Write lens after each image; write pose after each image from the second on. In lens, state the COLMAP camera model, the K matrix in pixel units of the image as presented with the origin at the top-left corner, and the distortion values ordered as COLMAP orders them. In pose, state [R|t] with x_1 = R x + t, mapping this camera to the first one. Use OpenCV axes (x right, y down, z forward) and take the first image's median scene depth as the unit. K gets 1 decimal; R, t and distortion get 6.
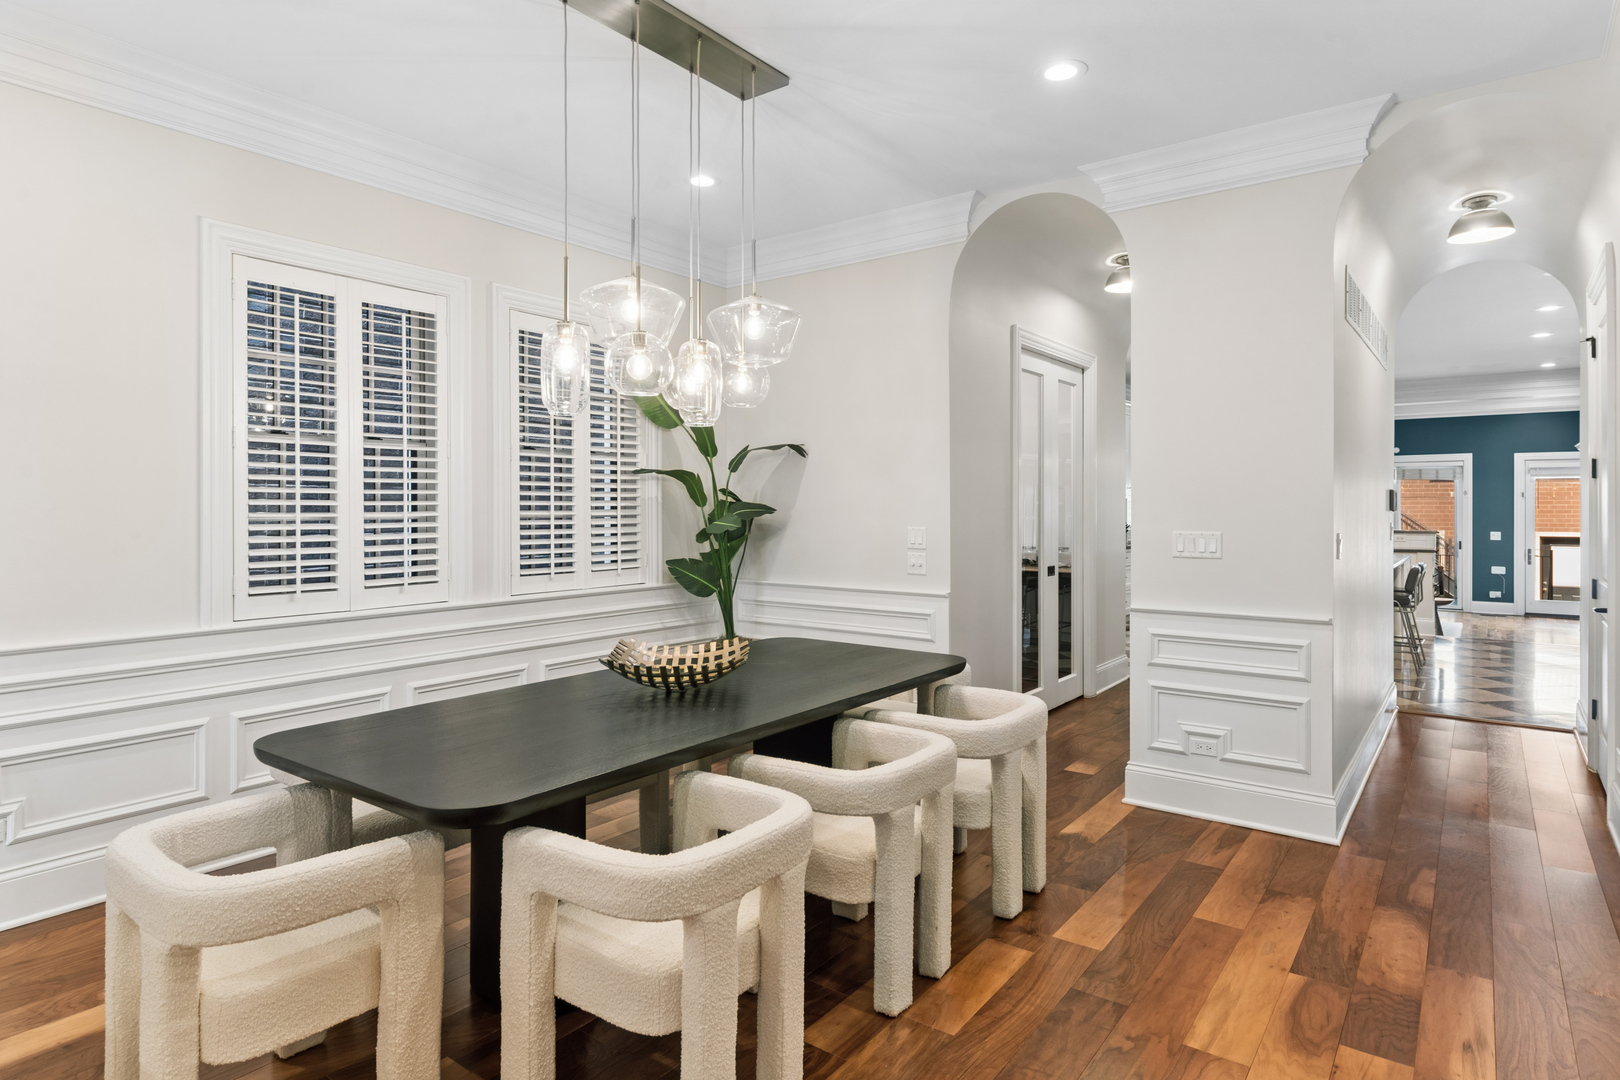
lens RADIAL K [[892.0, 0, 811.2], [0, 892.0, 503.7], [0, 0, 1]] dist [0.002019, 0.000448]
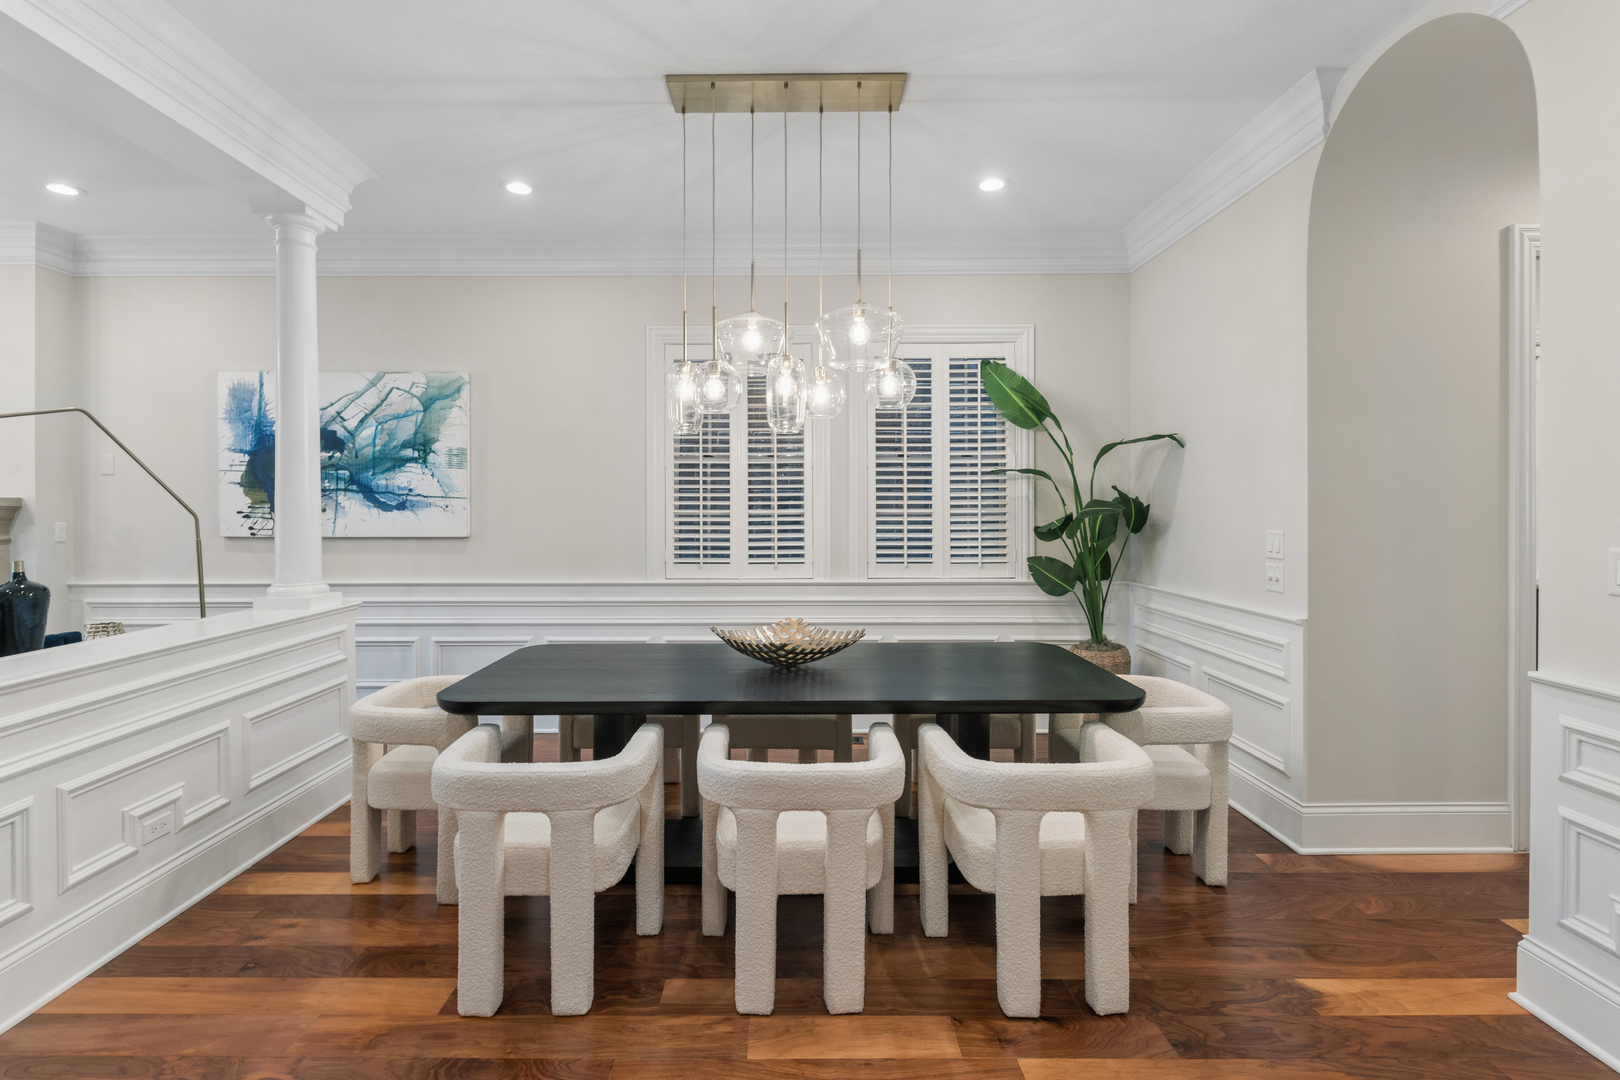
lens RADIAL K [[777.9, 0, 805.7], [0, 777.9, 505.2], [0, 0, 1]] dist [-0.002754, -0.000464]
pose [[0.594313, -0.002626, -0.804229, 0.484266], [0.004763, 0.999989, 0.000255, 0.002673], [0.804219, -0.003982, 0.594319, 0.313585]]
